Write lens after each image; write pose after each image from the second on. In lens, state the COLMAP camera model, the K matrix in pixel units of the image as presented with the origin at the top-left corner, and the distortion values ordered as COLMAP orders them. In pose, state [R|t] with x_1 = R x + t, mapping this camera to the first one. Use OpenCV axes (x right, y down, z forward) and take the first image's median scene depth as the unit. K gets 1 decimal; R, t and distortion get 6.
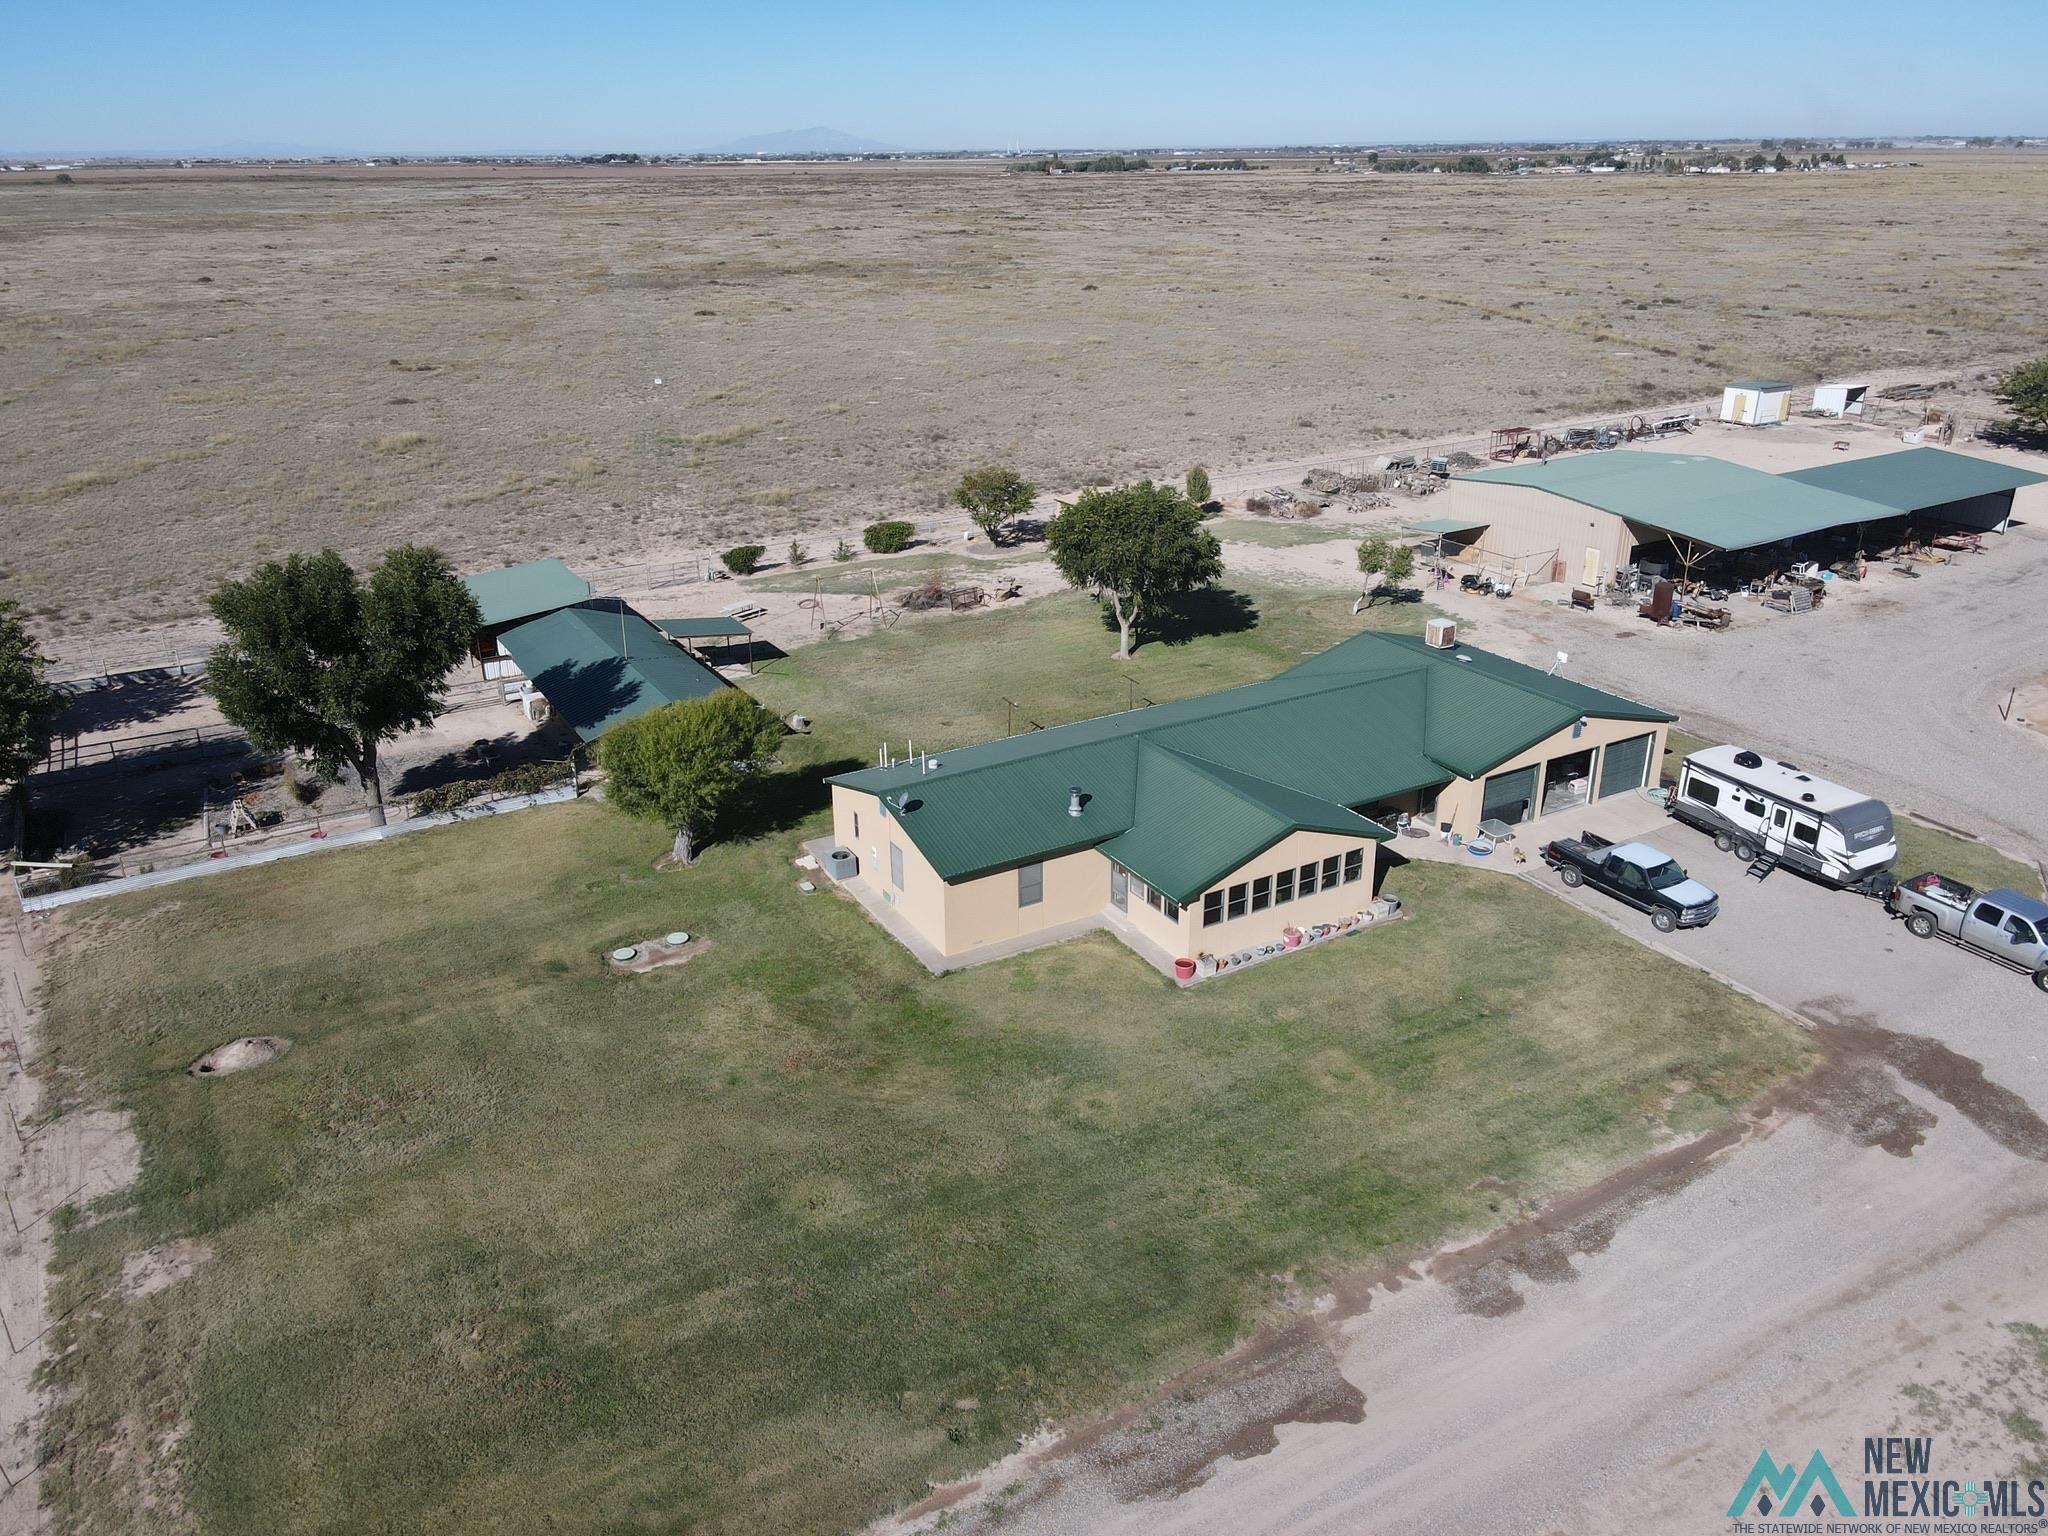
lens RADIAL K [[1486.0, 0, 1024.0], [0, 1486.0, 768.0], [0, 0, 1]] dist [0.010856, 0.006295]
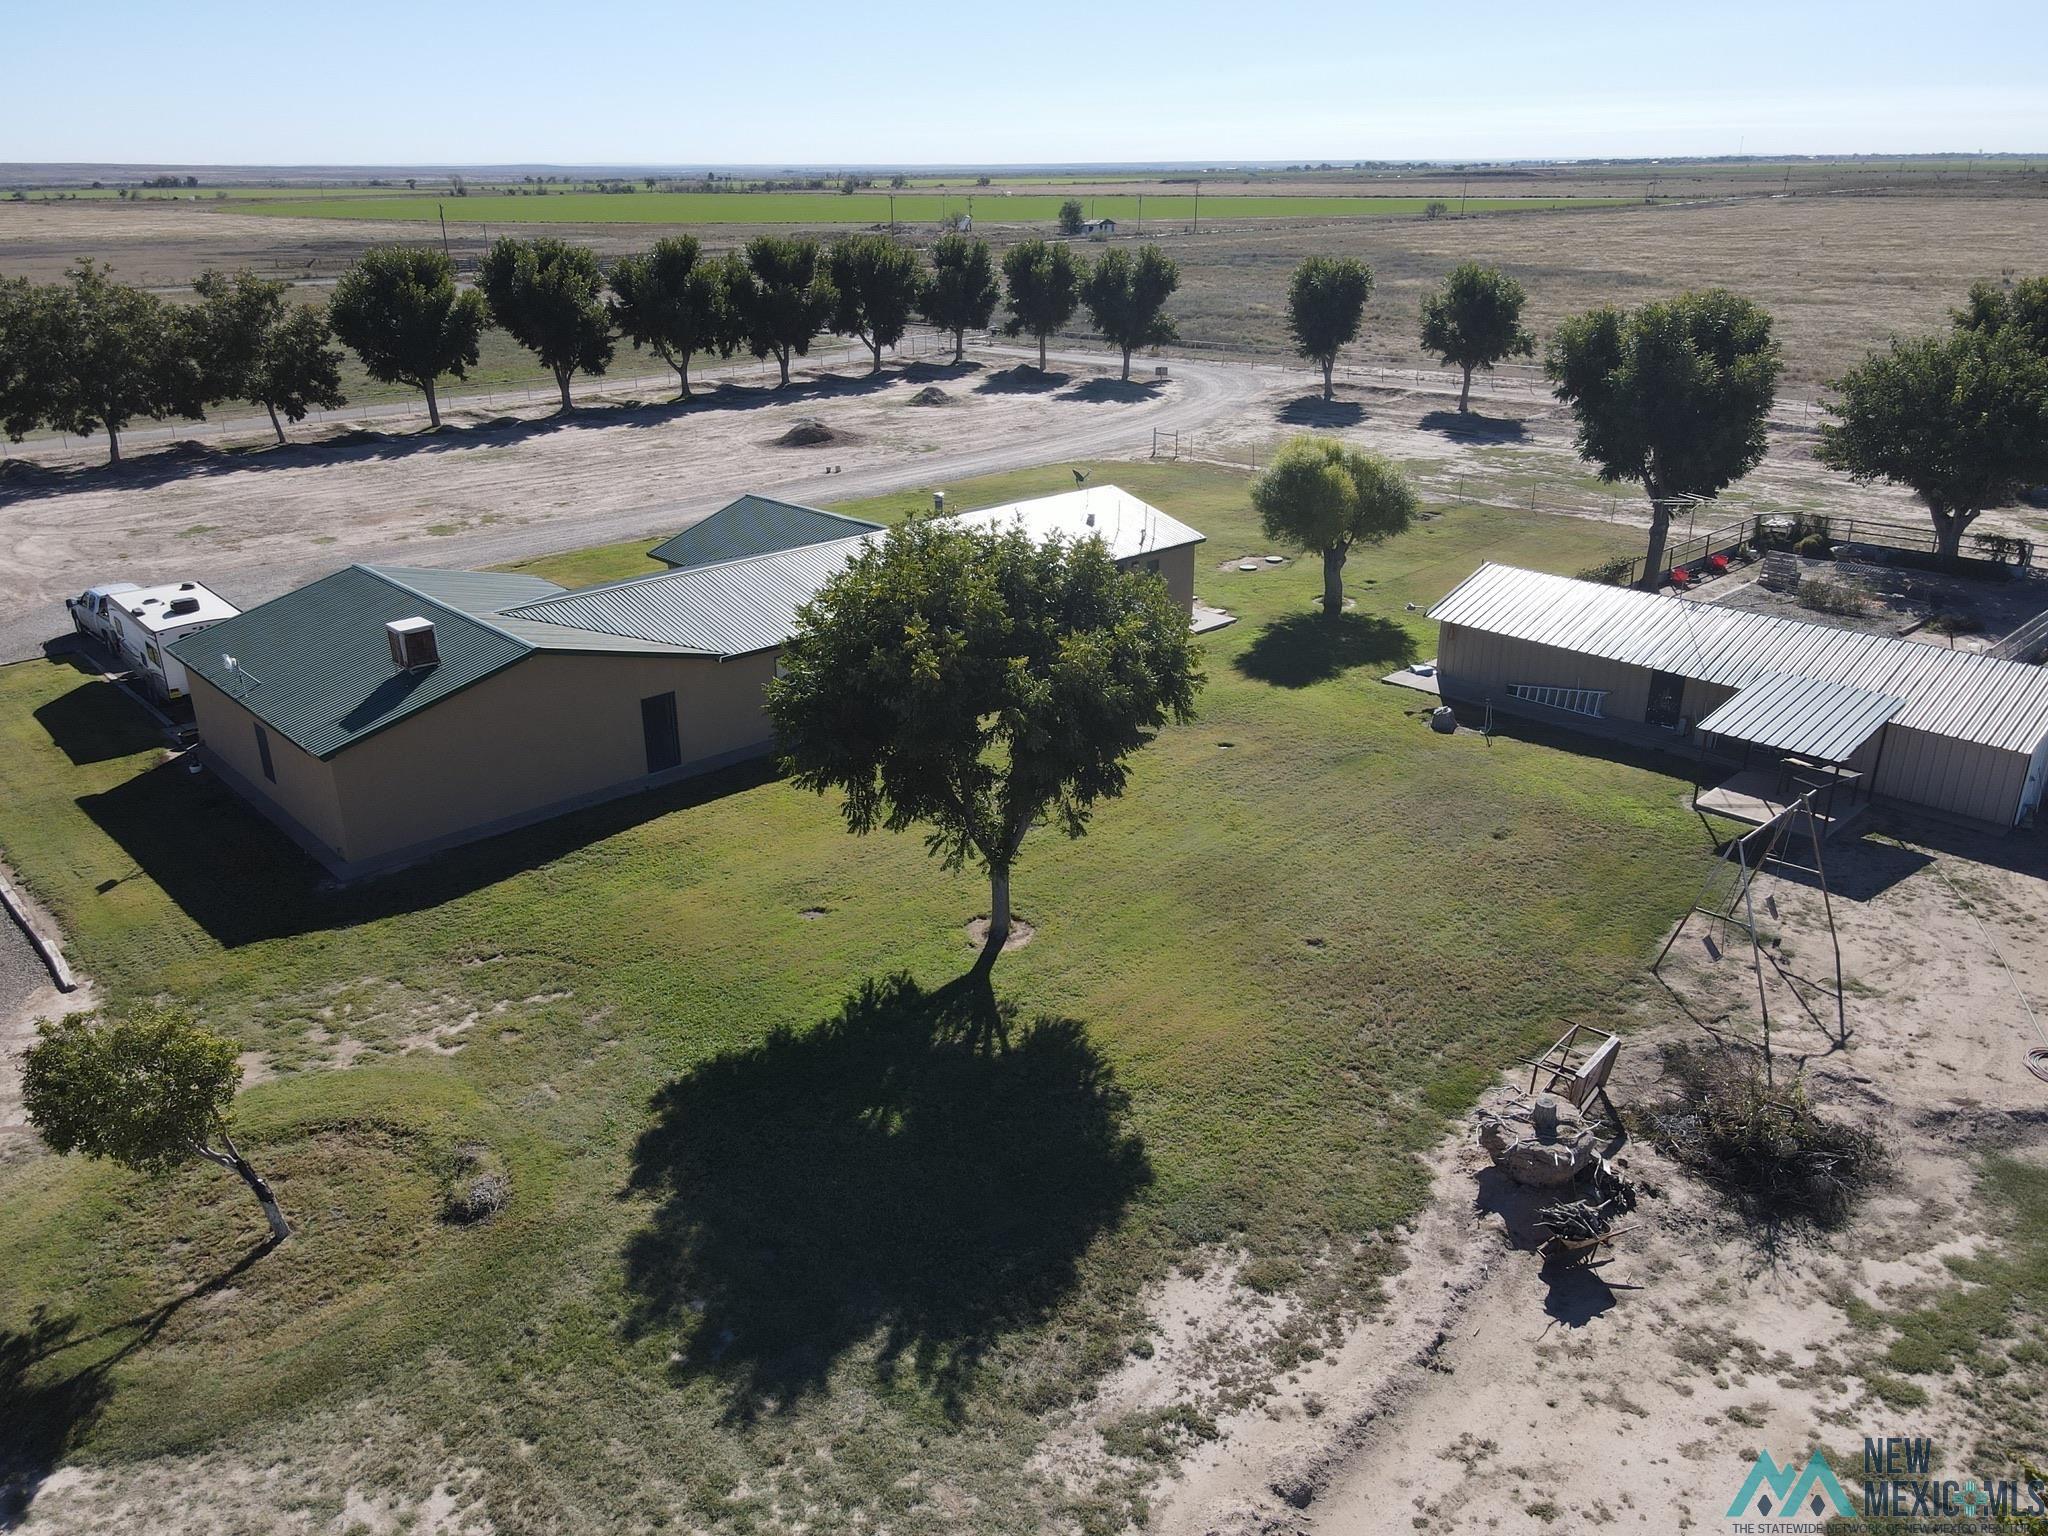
lens RADIAL K [[1486.0, 0, 1024.0], [0, 1486.0, 768.0], [0, 0, 1]] dist [0.010856, 0.006295]
pose [[-0.972739, 0.102921, -0.207813, 0.181656], [-0.071420, 0.719609, 0.690697, -0.503887], [0.220632, 0.686710, -0.692641, 1.578477]]
